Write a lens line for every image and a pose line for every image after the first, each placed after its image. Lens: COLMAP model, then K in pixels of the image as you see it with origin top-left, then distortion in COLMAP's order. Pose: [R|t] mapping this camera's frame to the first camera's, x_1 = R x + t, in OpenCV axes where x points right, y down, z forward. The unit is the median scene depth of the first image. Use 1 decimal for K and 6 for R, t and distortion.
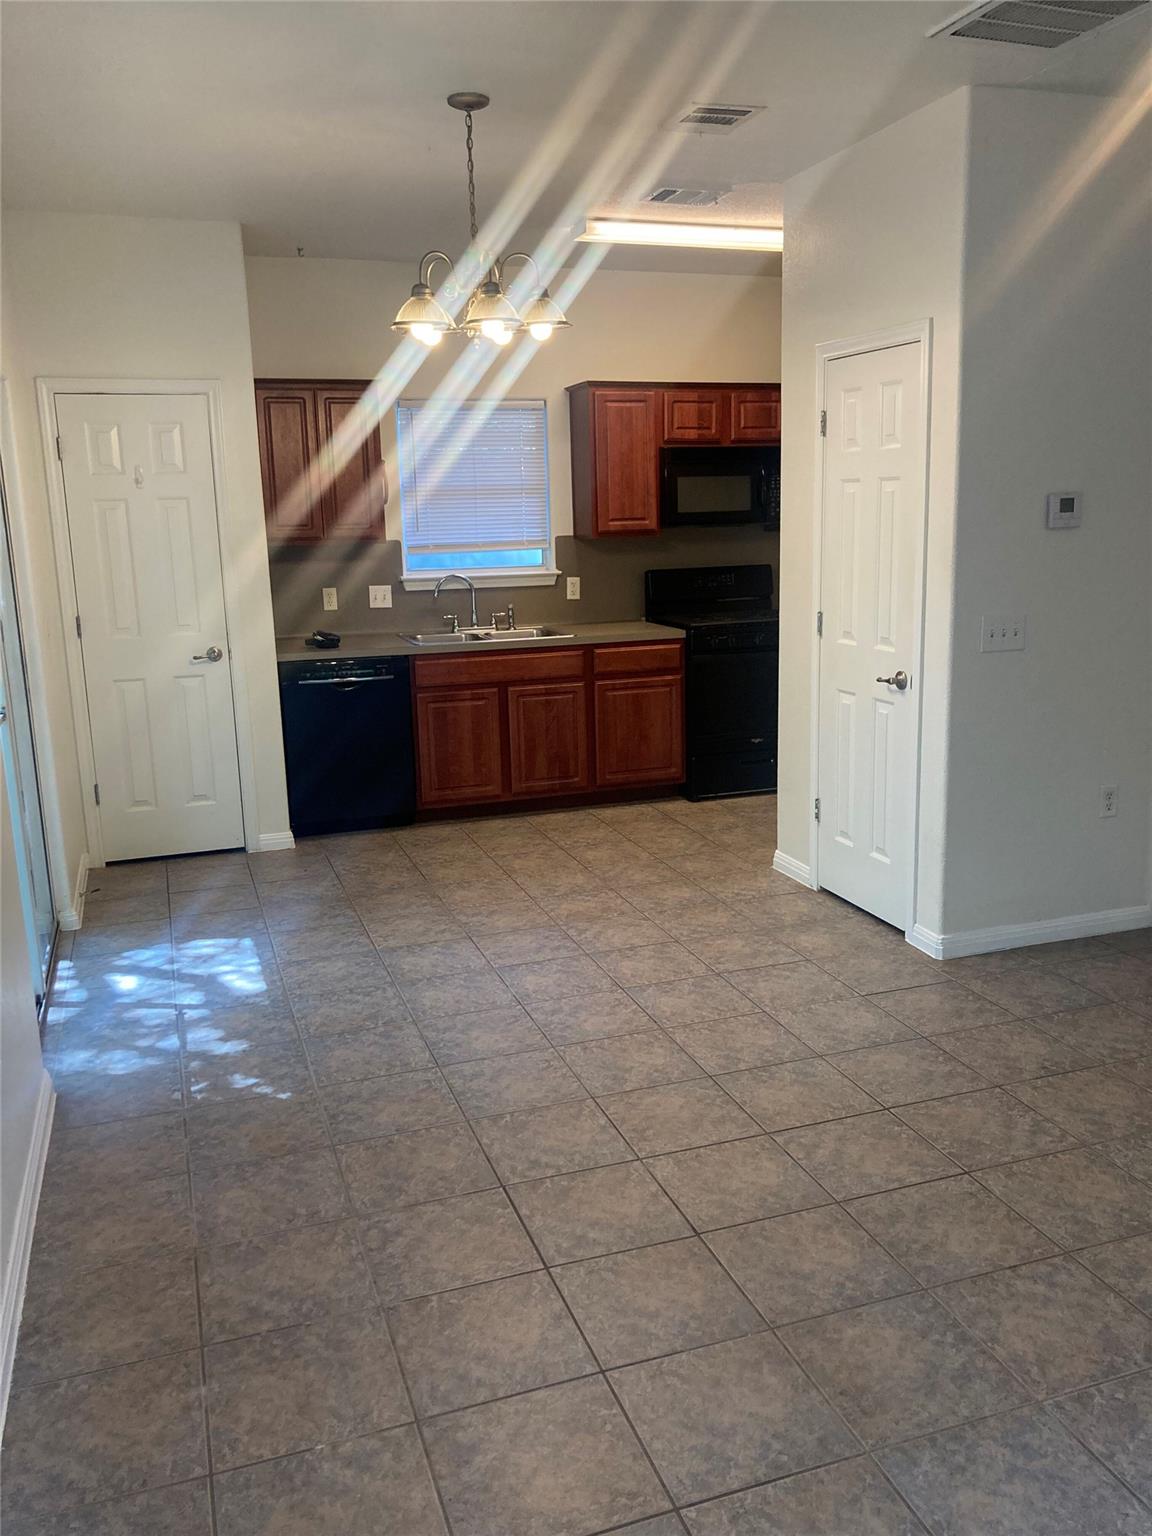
lens RADIAL K [[1242.3, 0, 576.0], [0, 1242.3, 768.0], [0, 0, 1]] dist [-0.002437, 0.009013]
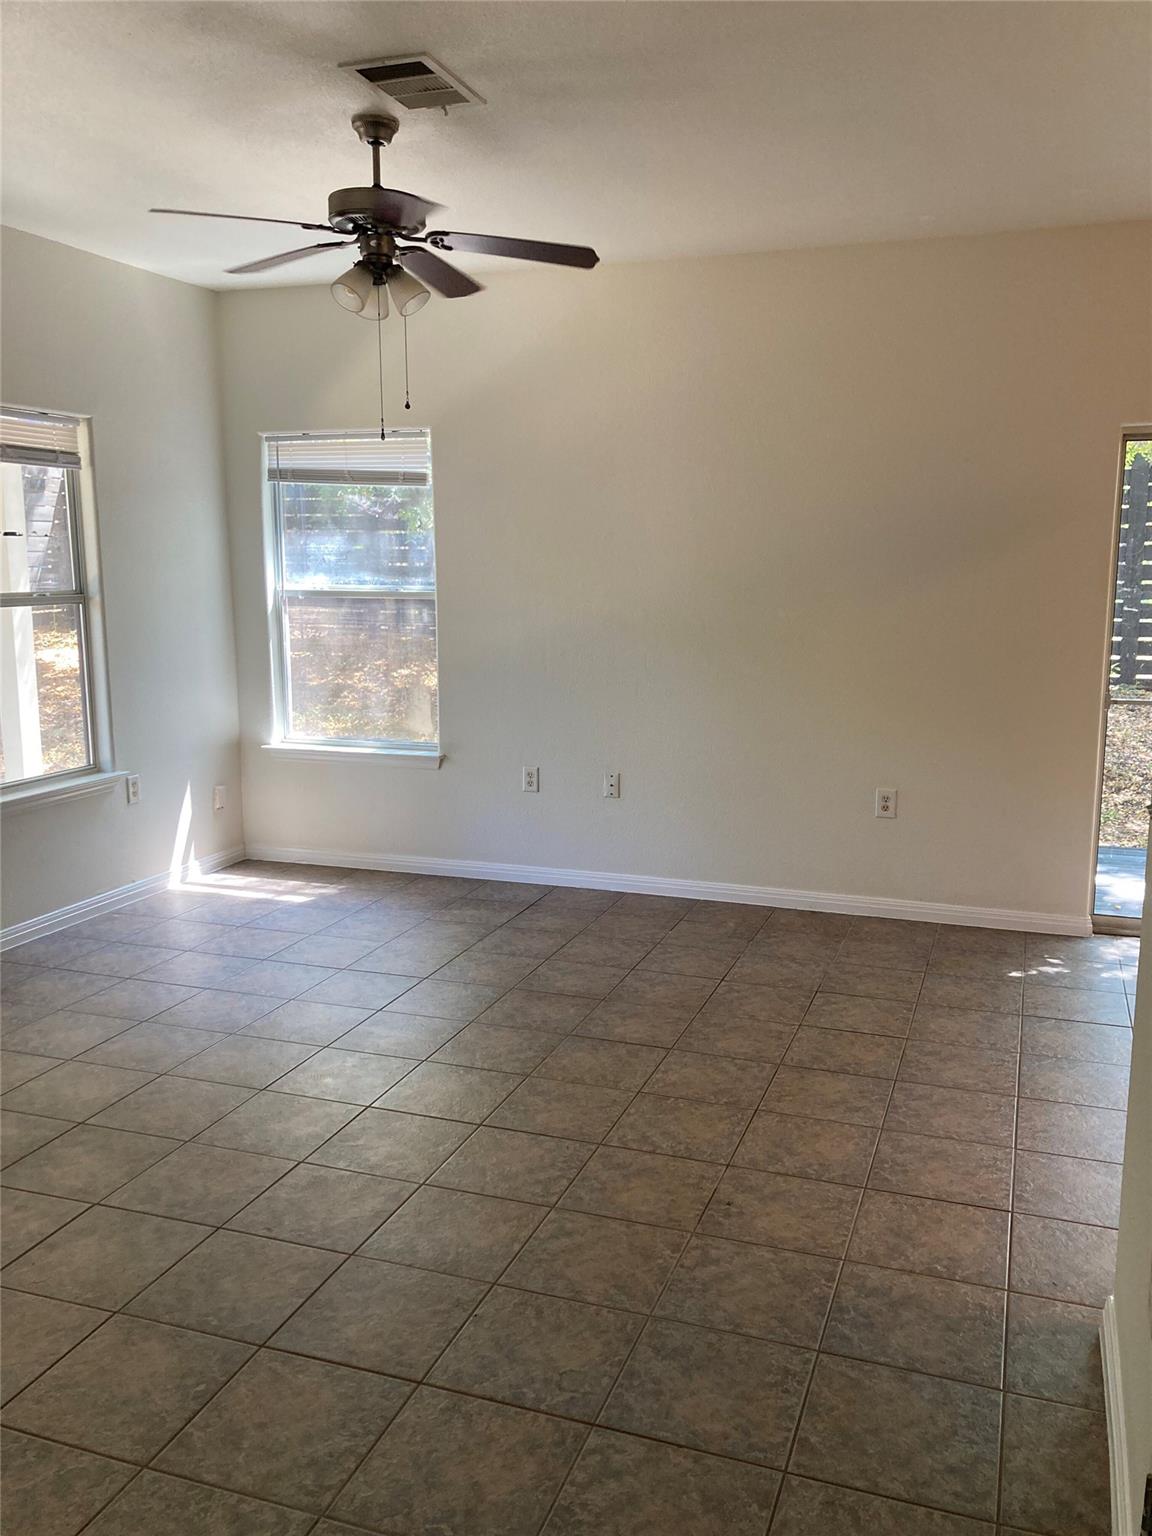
lens RADIAL K [[1242.3, 0, 576.0], [0, 1242.3, 768.0], [0, 0, 1]] dist [-0.002437, 0.009013]
pose [[-0.620928, 0.154575, -0.768476, 1.141808], [-0.150757, 0.938513, 0.310589, -0.314887], [0.769234, 0.308707, -0.559446, 1.413500]]
